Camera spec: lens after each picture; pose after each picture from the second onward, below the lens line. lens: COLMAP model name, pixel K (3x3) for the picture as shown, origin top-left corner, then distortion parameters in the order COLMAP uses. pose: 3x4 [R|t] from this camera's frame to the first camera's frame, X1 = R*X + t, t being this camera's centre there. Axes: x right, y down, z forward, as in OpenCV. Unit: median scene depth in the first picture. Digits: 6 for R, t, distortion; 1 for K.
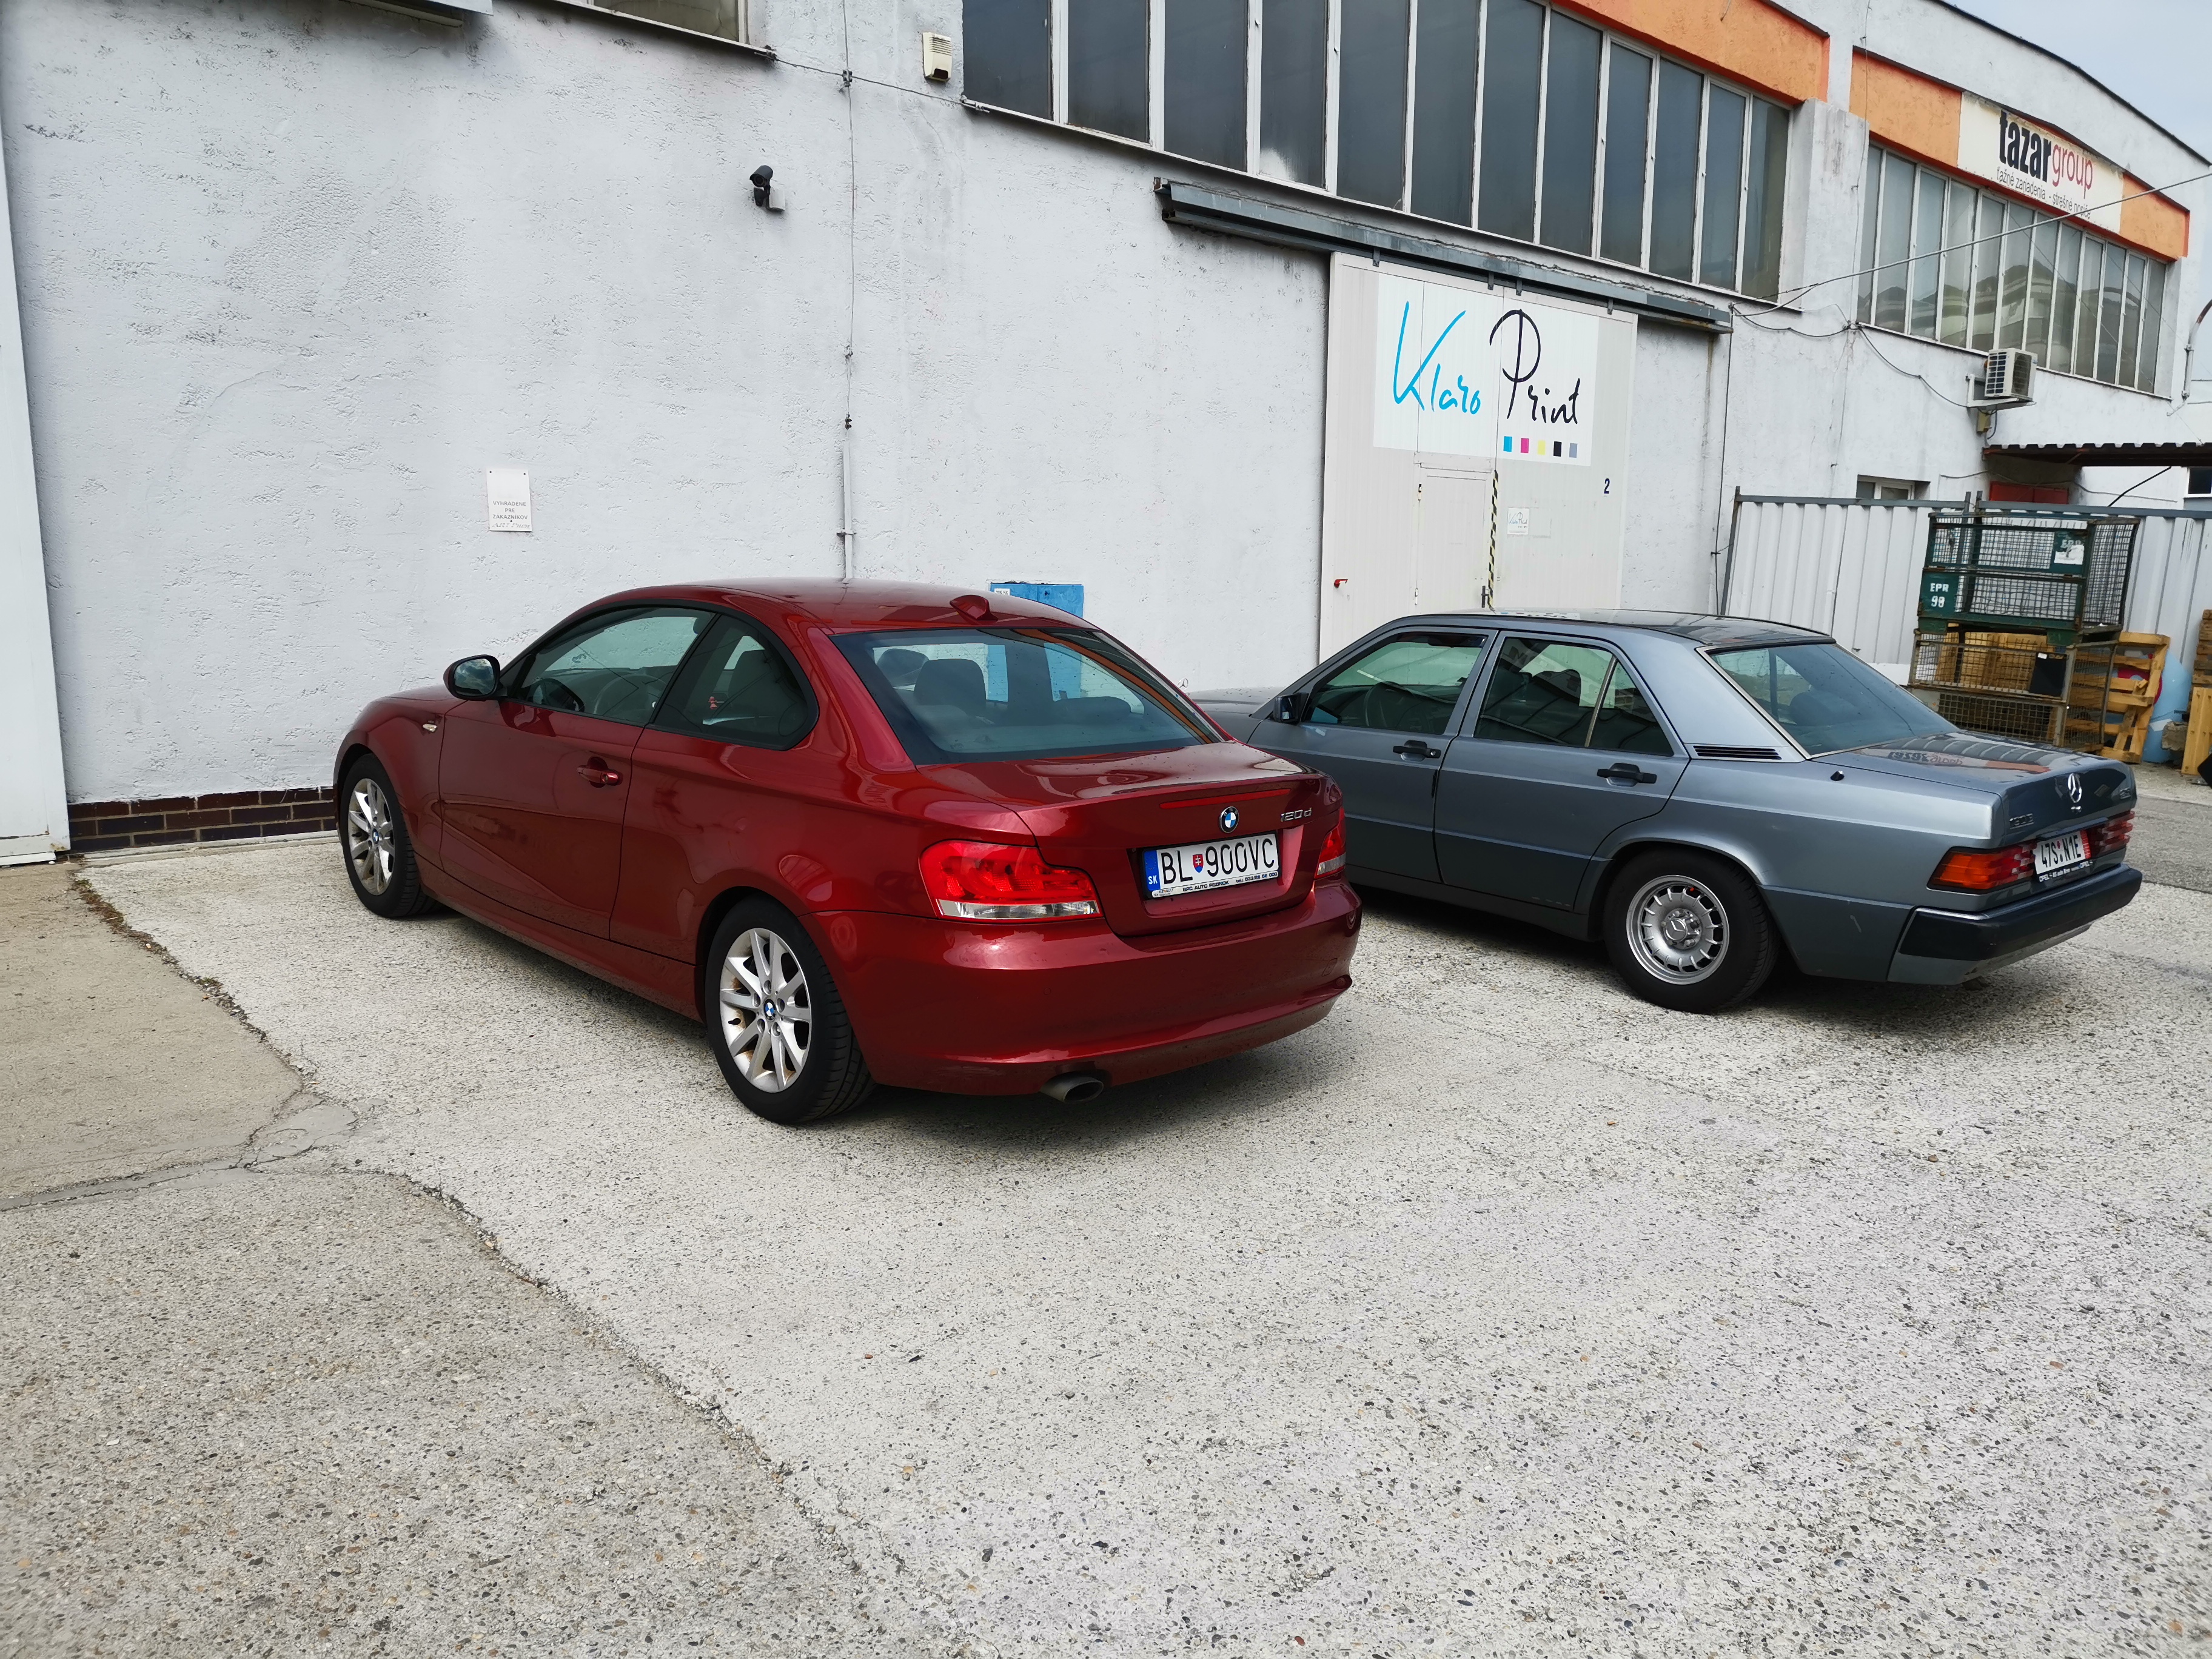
lens RADIAL K [[1725.1, 0, 1114.1], [0, 1725.1, 833.9], [0, 0, 1]] dist [0.025144, -0.007357]
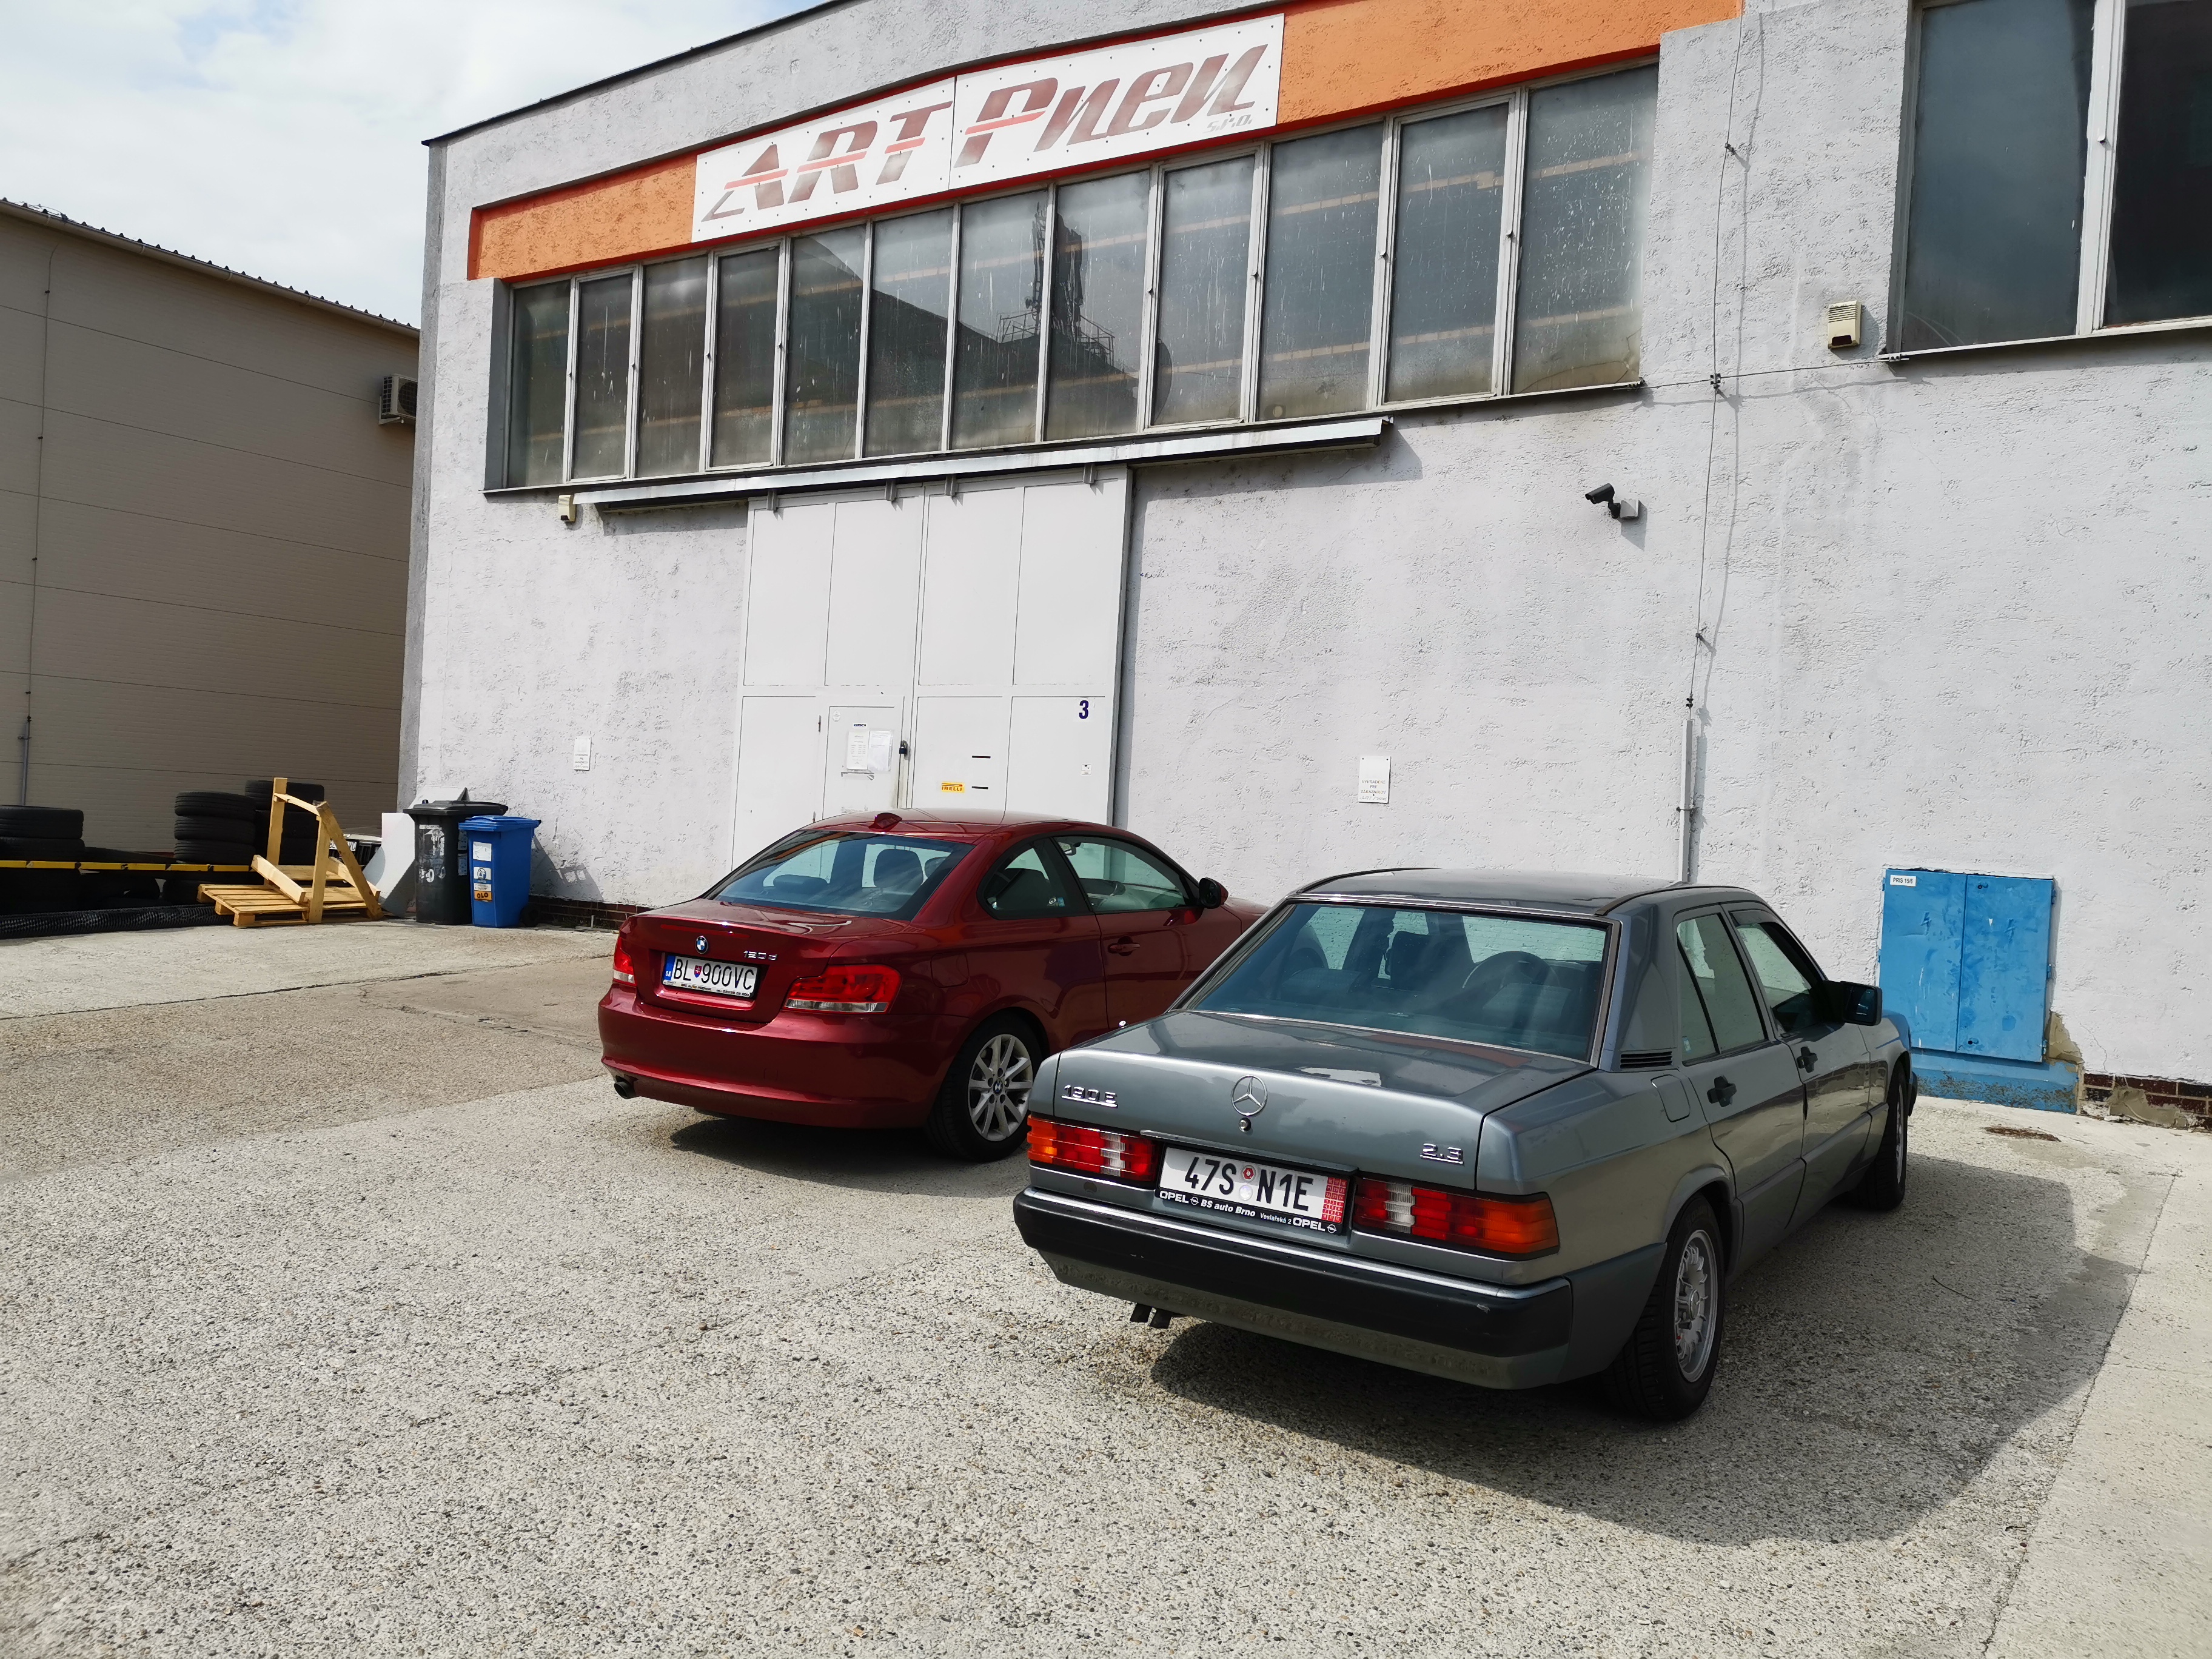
lens RADIAL K [[1725.1, 0, 1112.9], [0, 1725.1, 833.9], [0, 0, 1]] dist [0.025144, -0.007357]
pose [[0.193878, 0.005616, -0.981010, 0.899819], [-0.198493, 0.979526, -0.033620, -0.069083], [0.960735, 0.201242, 0.191023, 0.569631]]
